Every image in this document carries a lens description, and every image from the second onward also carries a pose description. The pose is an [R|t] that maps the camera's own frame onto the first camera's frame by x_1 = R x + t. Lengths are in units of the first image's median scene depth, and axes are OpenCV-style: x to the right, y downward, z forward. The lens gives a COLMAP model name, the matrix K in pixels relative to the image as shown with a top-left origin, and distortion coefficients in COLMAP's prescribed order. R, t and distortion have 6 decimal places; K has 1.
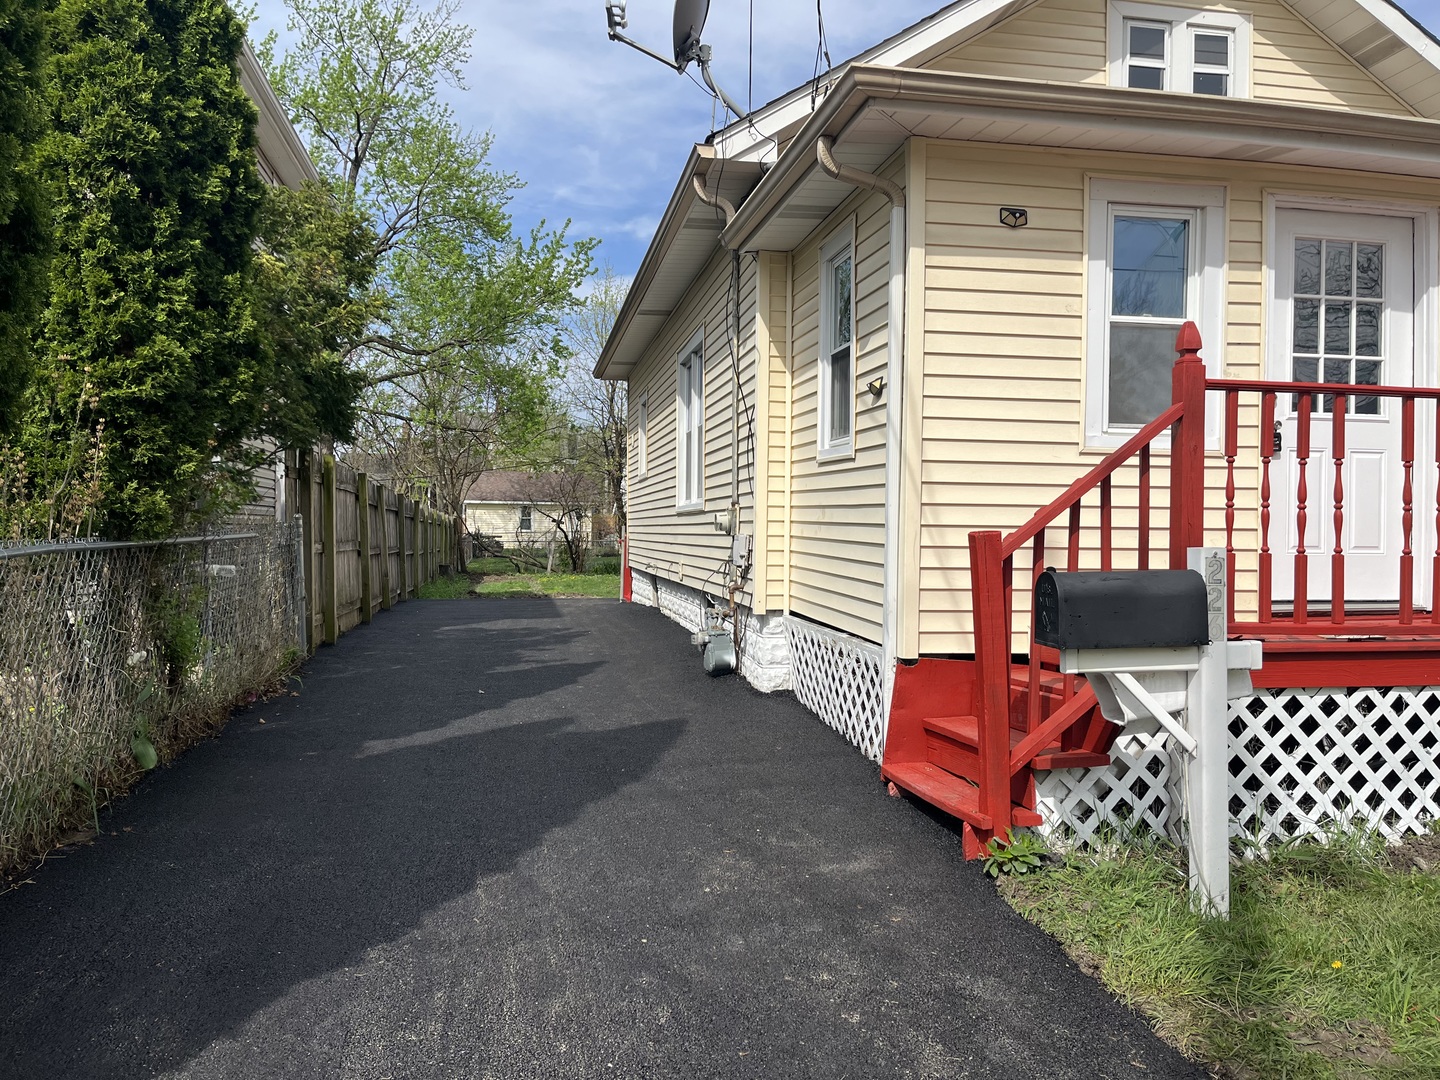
lens RADIAL K [[1082.7, 0, 720.4], [0, 1082.7, 548.9], [0, 0, 1]] dist [0.082231, -0.120056]
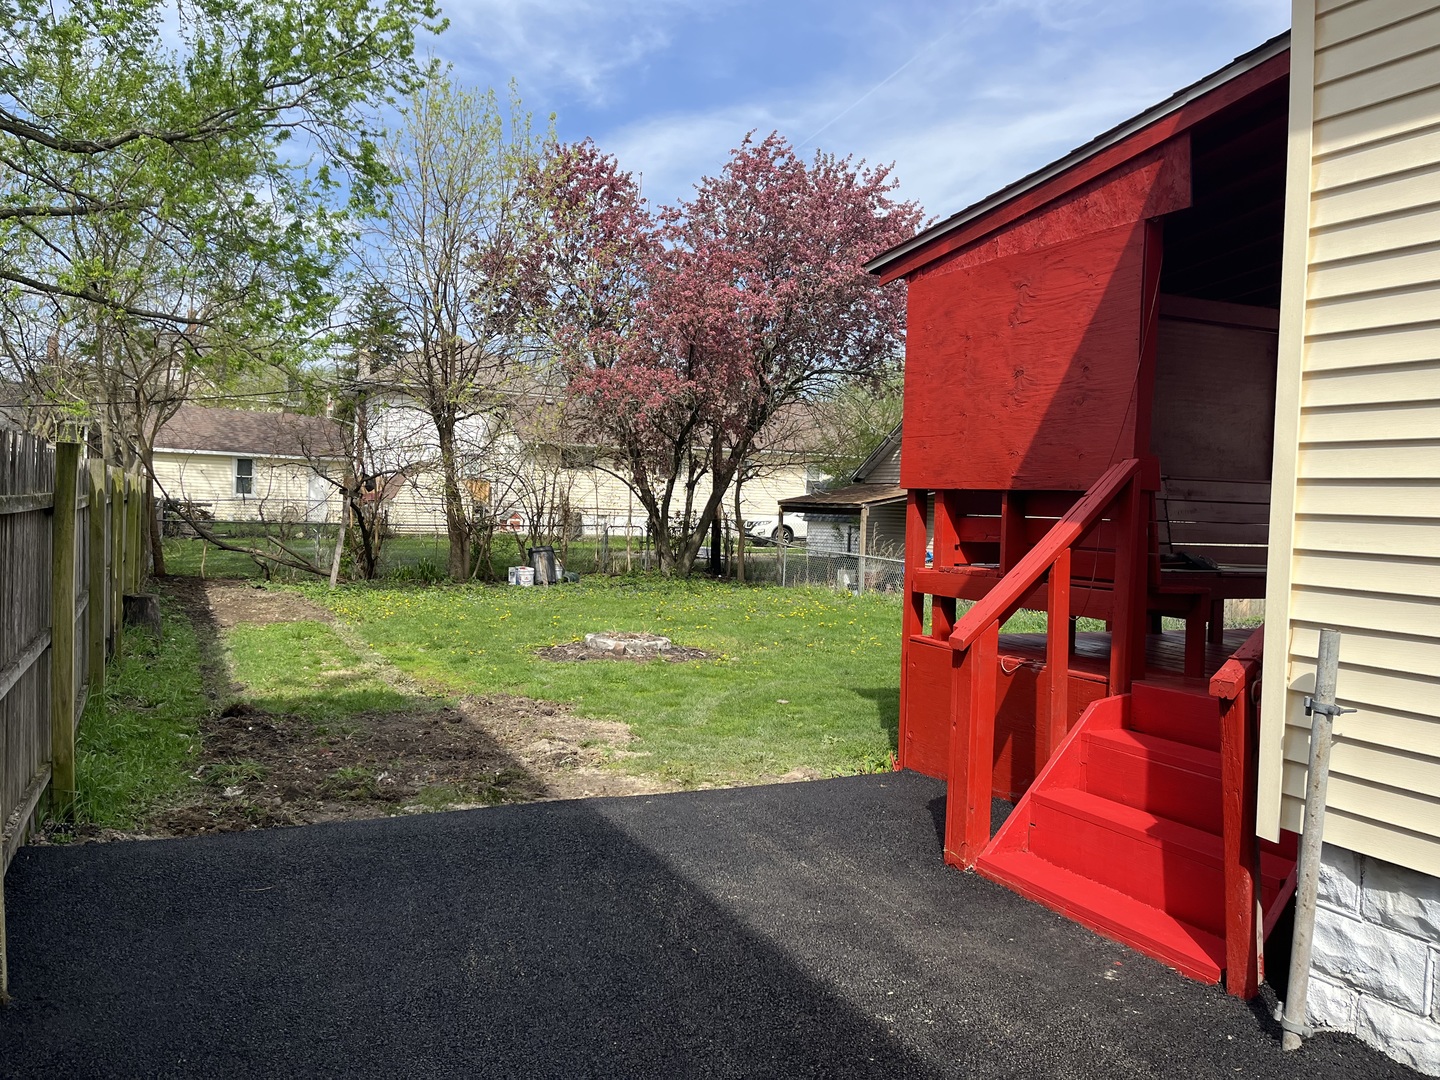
lens RADIAL K [[1082.7, 0, 720.4], [0, 1082.7, 548.9], [0, 0, 1]] dist [0.082231, -0.120056]
pose [[0.965014, 0.010981, 0.261970, -0.108767], [-0.020323, 0.999249, 0.032980, -0.017900], [-0.261411, -0.037151, 0.964512, 0.390721]]
